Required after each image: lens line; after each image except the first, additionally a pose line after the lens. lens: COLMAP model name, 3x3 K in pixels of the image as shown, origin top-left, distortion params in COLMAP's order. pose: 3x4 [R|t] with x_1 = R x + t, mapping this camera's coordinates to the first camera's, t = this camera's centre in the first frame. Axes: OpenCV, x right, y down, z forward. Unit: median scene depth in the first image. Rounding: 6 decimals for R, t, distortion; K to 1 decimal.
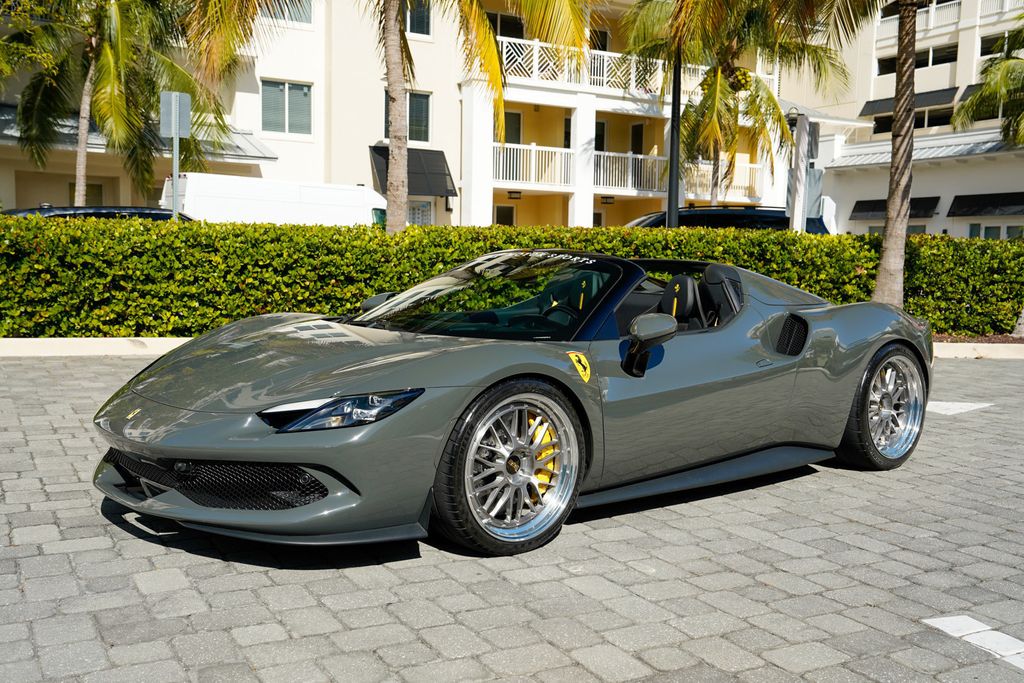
lens RADIAL K [[1004.4, 0, 522.7], [0, 1004.4, 368.9], [0, 0, 1]] dist [-0.001384, 0.117211]
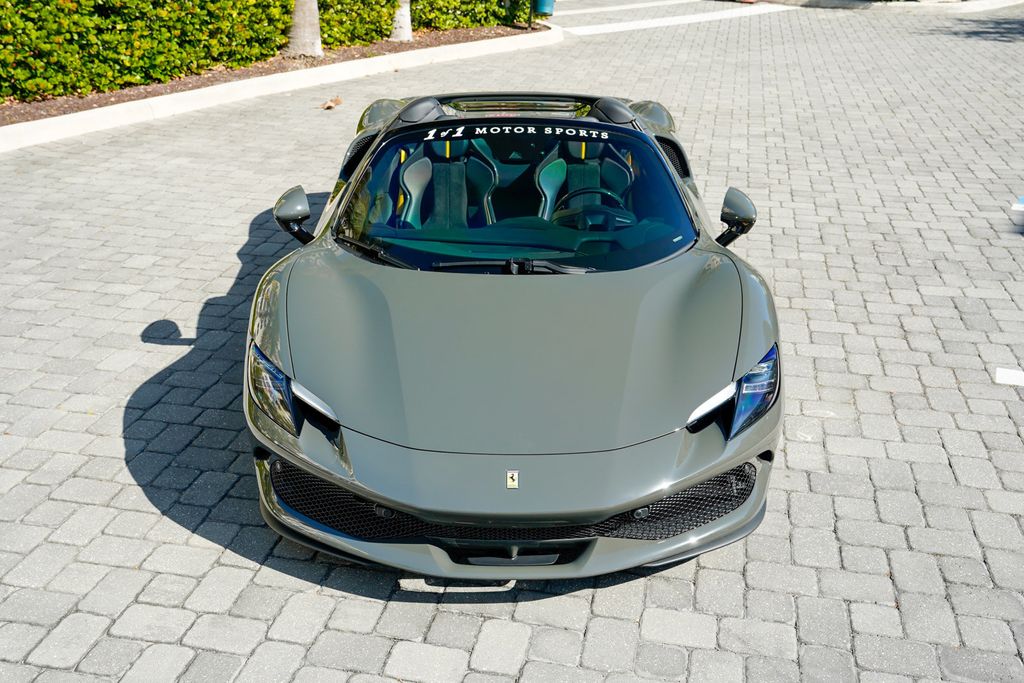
lens RADIAL K [[984.3, 0, 521.4], [0, 984.3, 365.4], [0, 0, 1]] dist [-0.008284, 0.108194]
pose [[0.648743, -0.349371, 0.676071, -0.354250], [0.095590, 0.918764, 0.383061, -0.136994], [-0.754980, -0.183882, 0.629438, 0.205455]]
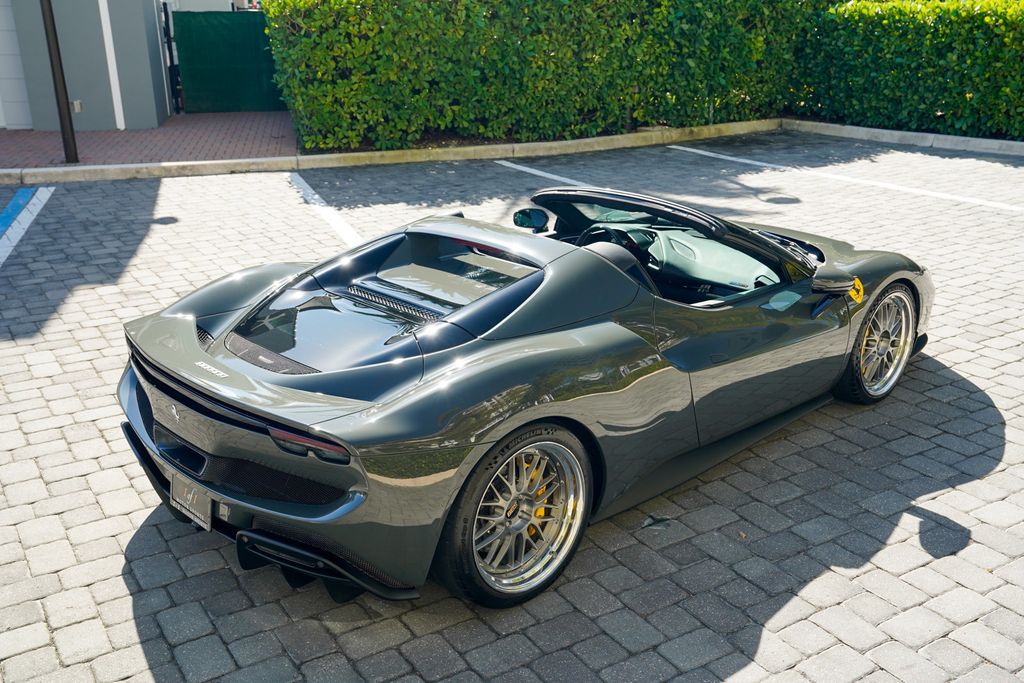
lens RADIAL K [[984.3, 0, 521.4], [0, 984.3, 365.4], [0, 0, 1]] dist [-0.008284, 0.108194]
pose [[-0.998607, 0.004046, -0.052610, 0.094697], [-0.020286, 0.890987, 0.453575, -0.218027], [0.048710, 0.454011, -0.889664, 1.037517]]
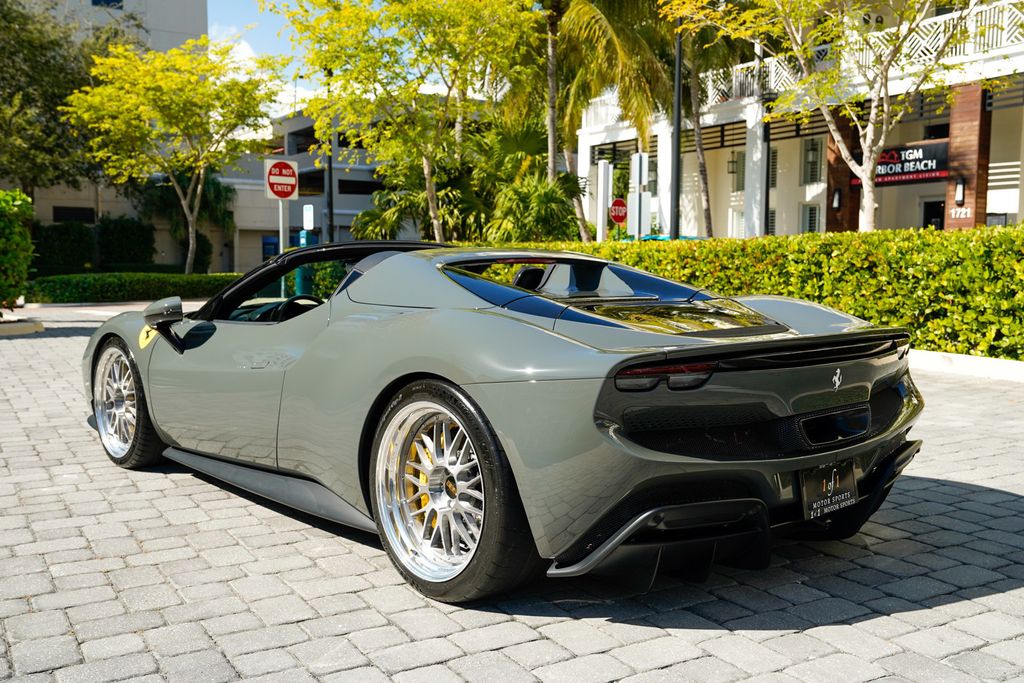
lens RADIAL K [[984.3, 0, 521.4], [0, 984.3, 365.4], [0, 0, 1]] dist [-0.008284, 0.108194]
pose [[0.021080, 0.082521, -0.996366, 0.531010], [-0.115260, 0.990144, 0.079567, -0.048457], [0.993112, 0.113164, 0.030383, 0.591326]]
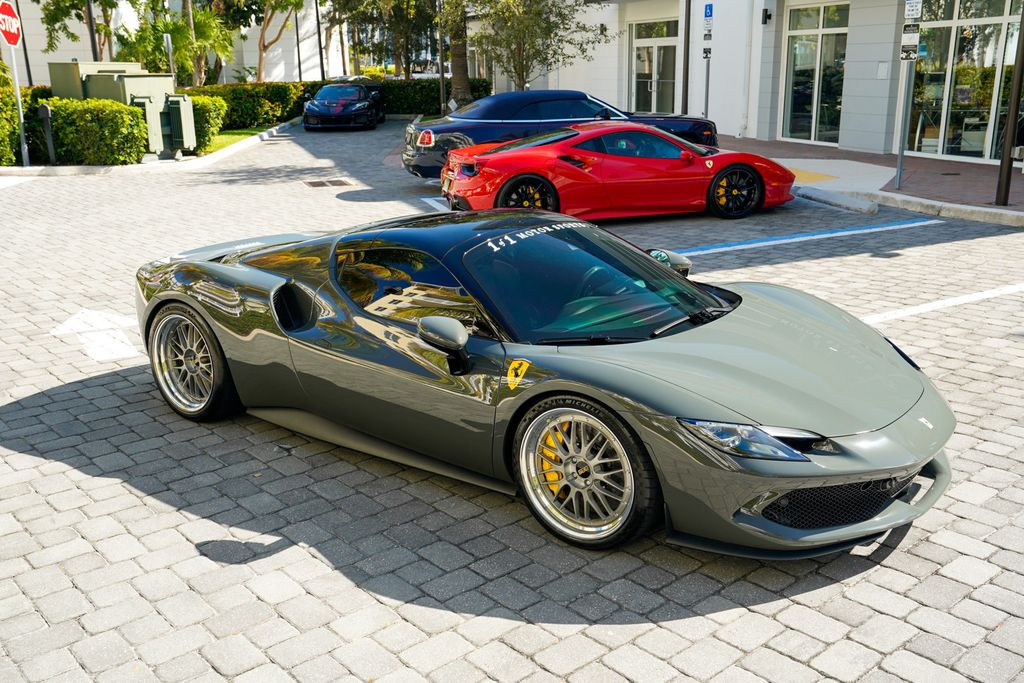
lens RADIAL K [[961.8, 0, 511.1], [0, 961.8, 370.8], [0, 0, 1]] dist [-0.012143, 0.100355]
pose [[-0.210240, -0.311645, 0.926648, -0.499707], [0.117689, 0.932872, 0.340439, -0.168452], [-0.970540, 0.180630, -0.159449, 0.638575]]
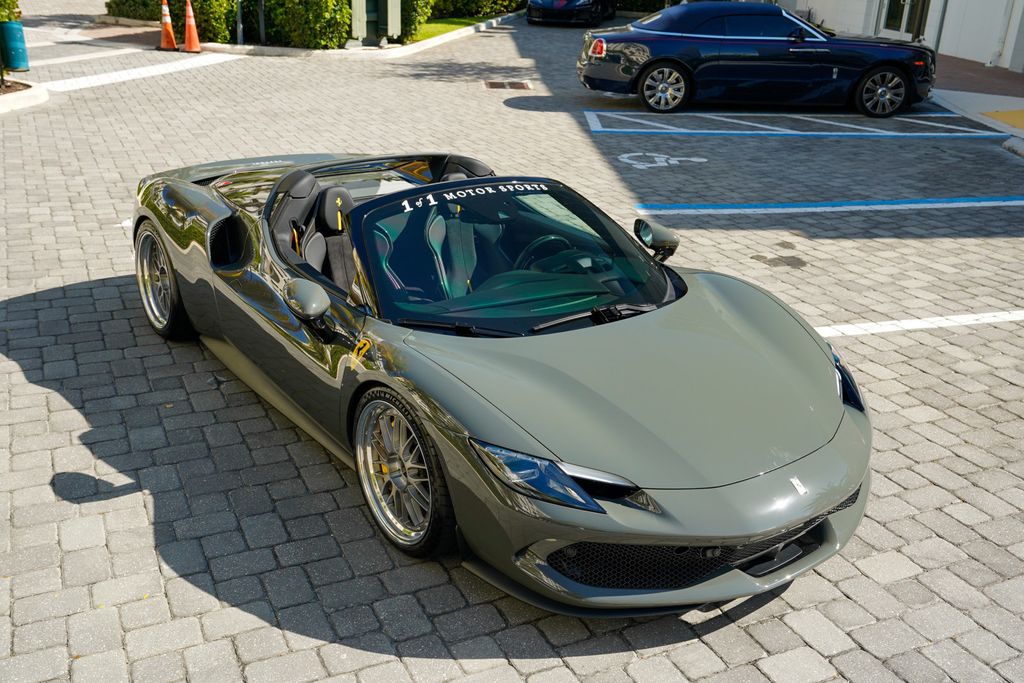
lens RADIAL K [[961.8, 0, 511.1], [0, 961.8, 370.8], [0, 0, 1]] dist [-0.012143, 0.100355]
pose [[0.062241, -0.417020, 0.906764, -0.464163], [0.076284, 0.907855, 0.412286, -0.174451], [-0.995142, 0.043510, 0.088317, 0.471787]]
